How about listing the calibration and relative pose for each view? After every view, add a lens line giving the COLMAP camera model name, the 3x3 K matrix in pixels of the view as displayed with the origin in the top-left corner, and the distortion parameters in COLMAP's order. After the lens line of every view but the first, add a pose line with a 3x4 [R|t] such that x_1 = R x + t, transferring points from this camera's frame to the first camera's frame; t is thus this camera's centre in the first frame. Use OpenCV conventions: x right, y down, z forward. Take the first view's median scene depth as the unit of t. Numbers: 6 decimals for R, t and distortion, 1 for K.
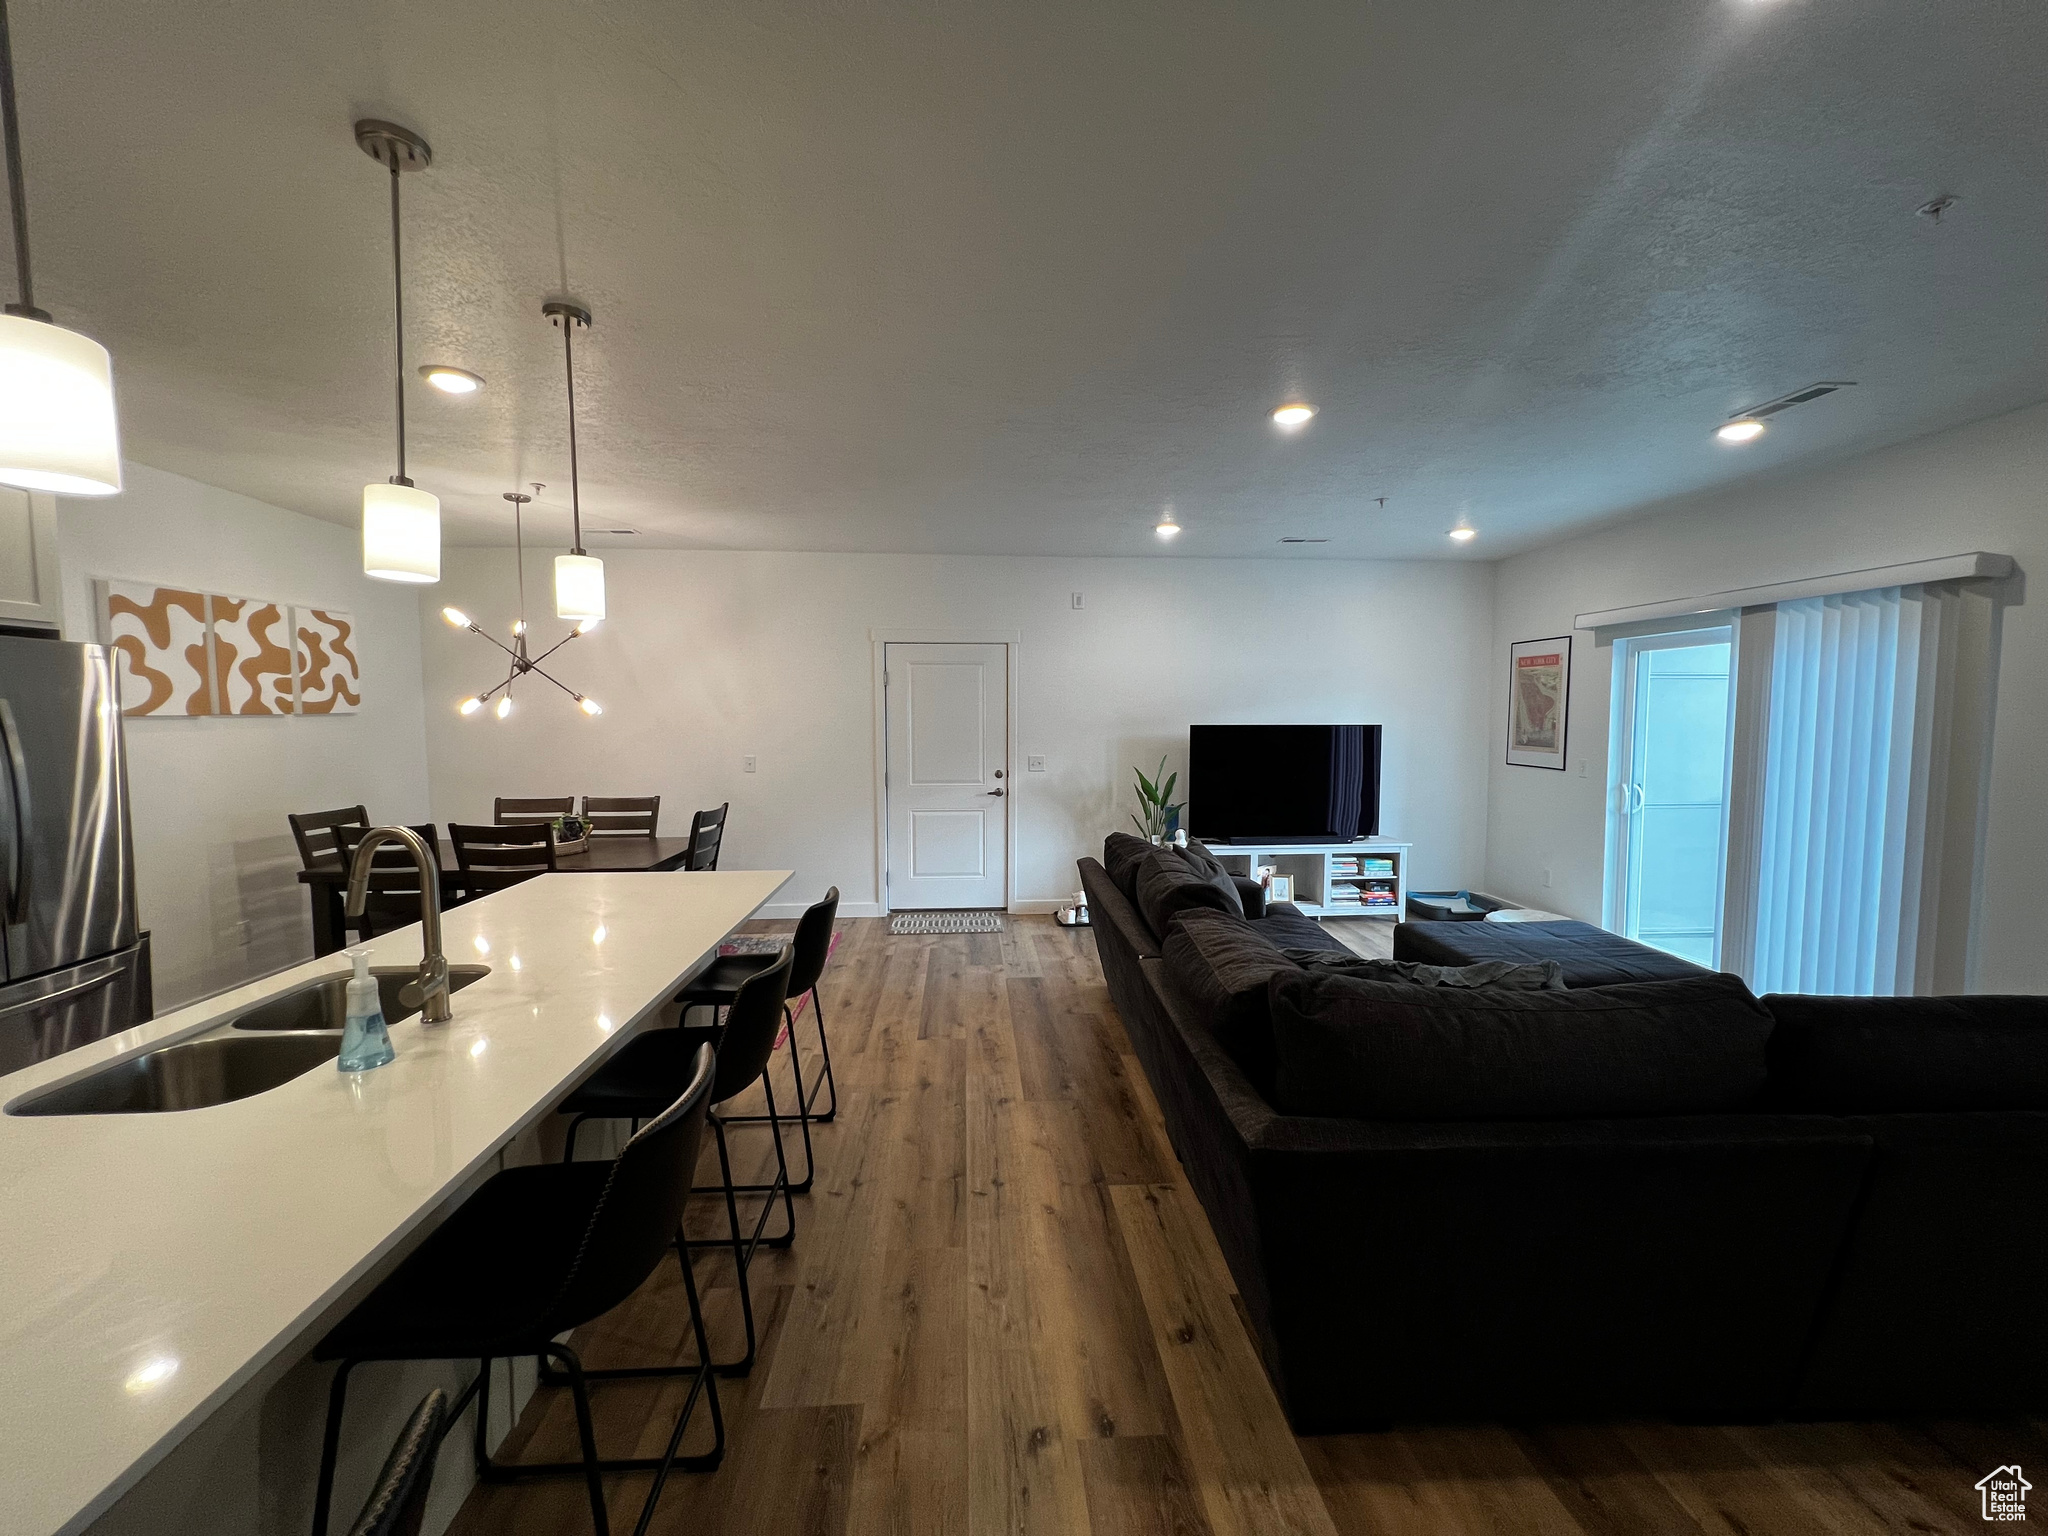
lens RADIAL K [[817.4, 0, 1023.6], [0, 817.4, 772.9], [0, 0, 1]] dist [-0.000207, -0.000142]
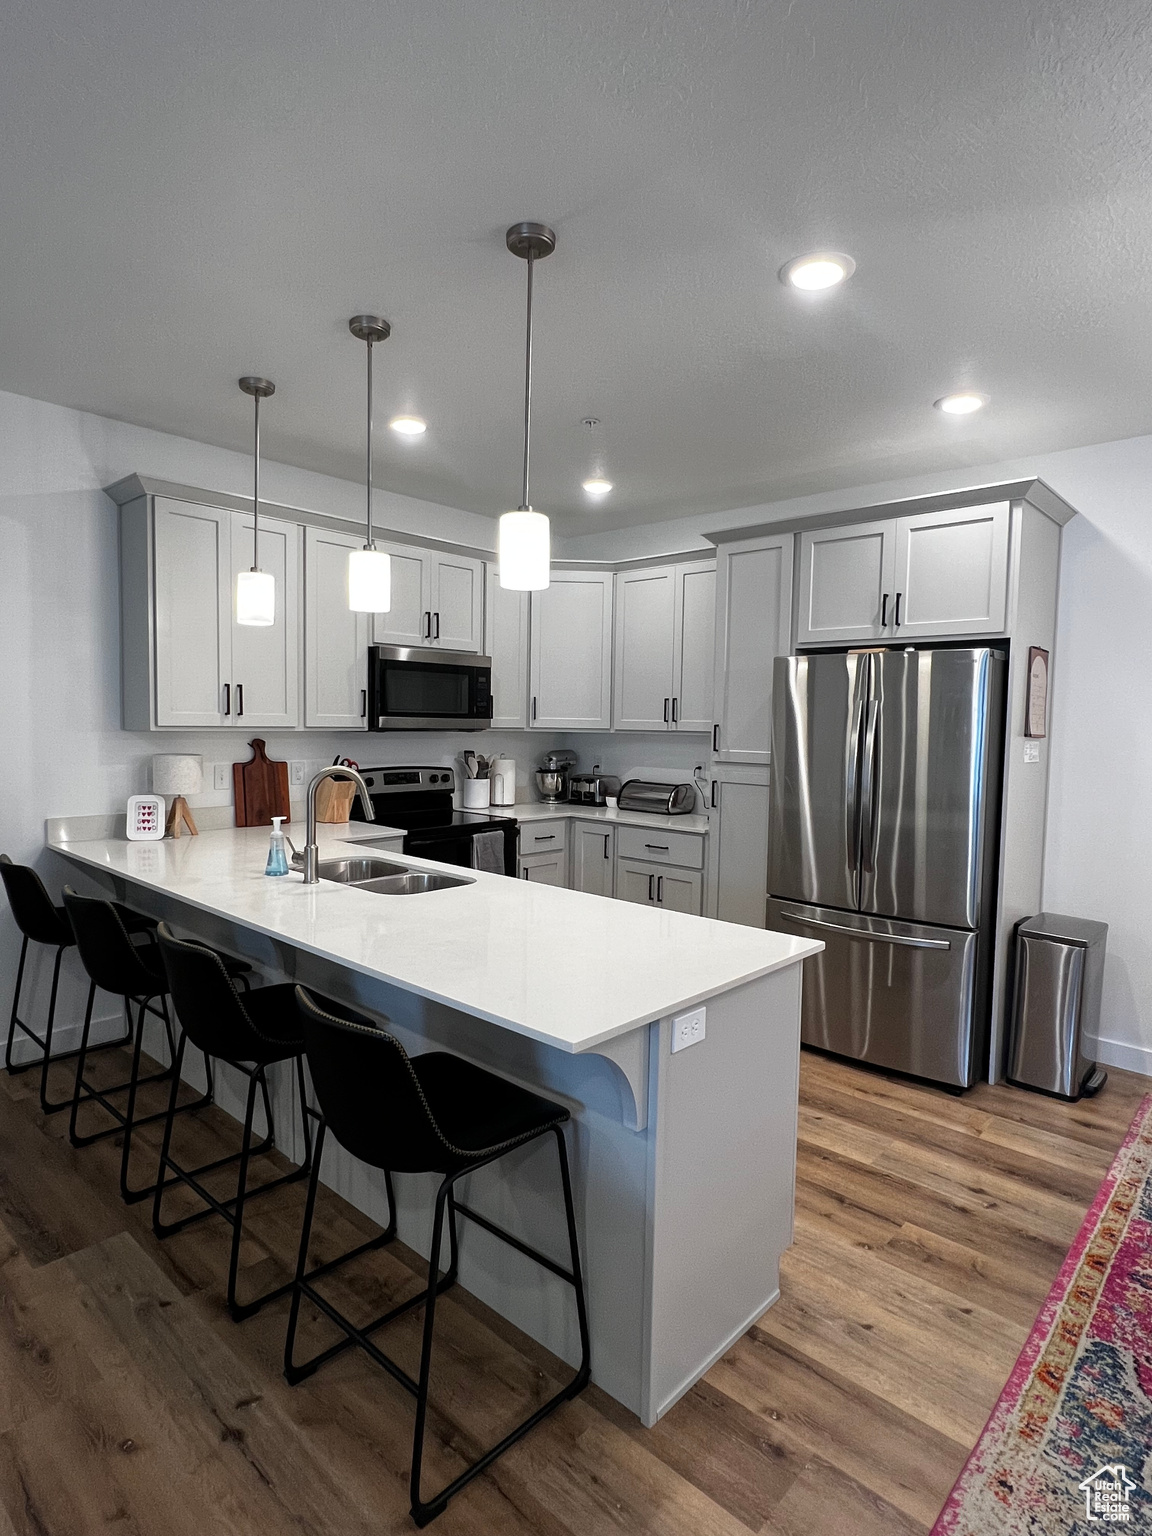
lens RADIAL K [[824.2, 0, 570.4], [0, 824.2, 774.3], [0, 0, 1]] dist [-0.001147, 0.000294]
pose [[-0.728906, 0.032821, -0.683827, 0.015599], [-0.065440, 0.990936, 0.117316, -0.065654], [0.681479, 0.130262, -0.720151, 1.117817]]
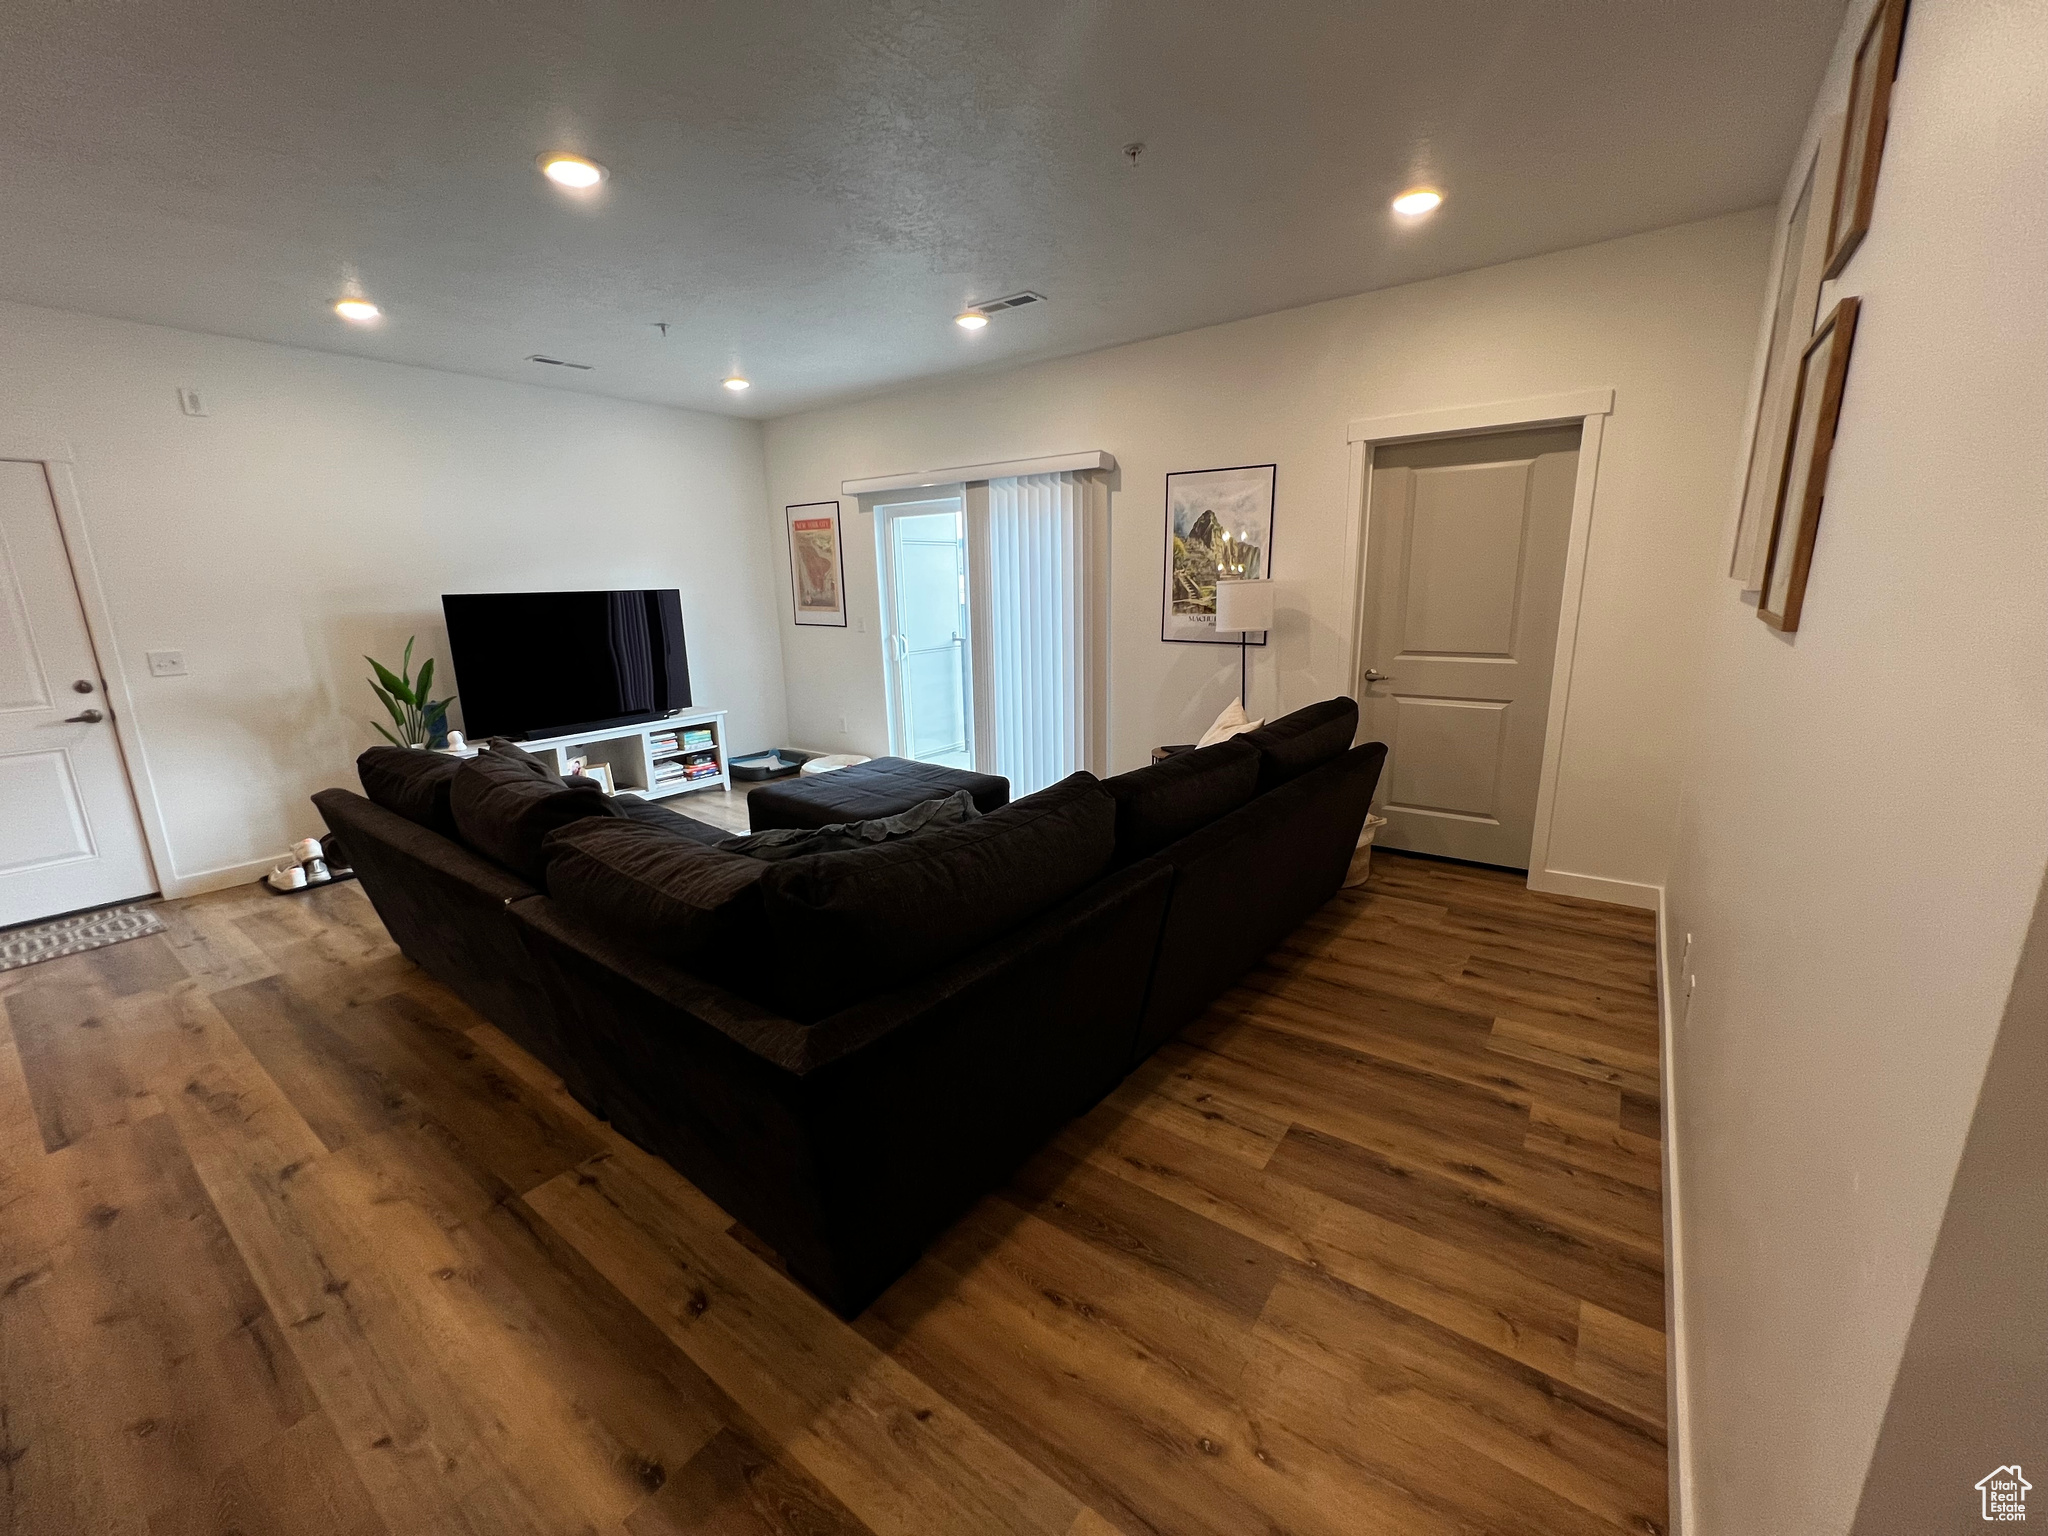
lens RADIAL K [[817.4, 0, 1022.1], [0, 817.4, 771.1], [0, 0, 1]] dist [-0.000207, -0.000142]
pose [[0.651052, -0.186406, 0.735788, -0.057203], [0.072989, 0.980258, 0.183758, 0.003947], [-0.755516, -0.065931, 0.651804, 0.120139]]
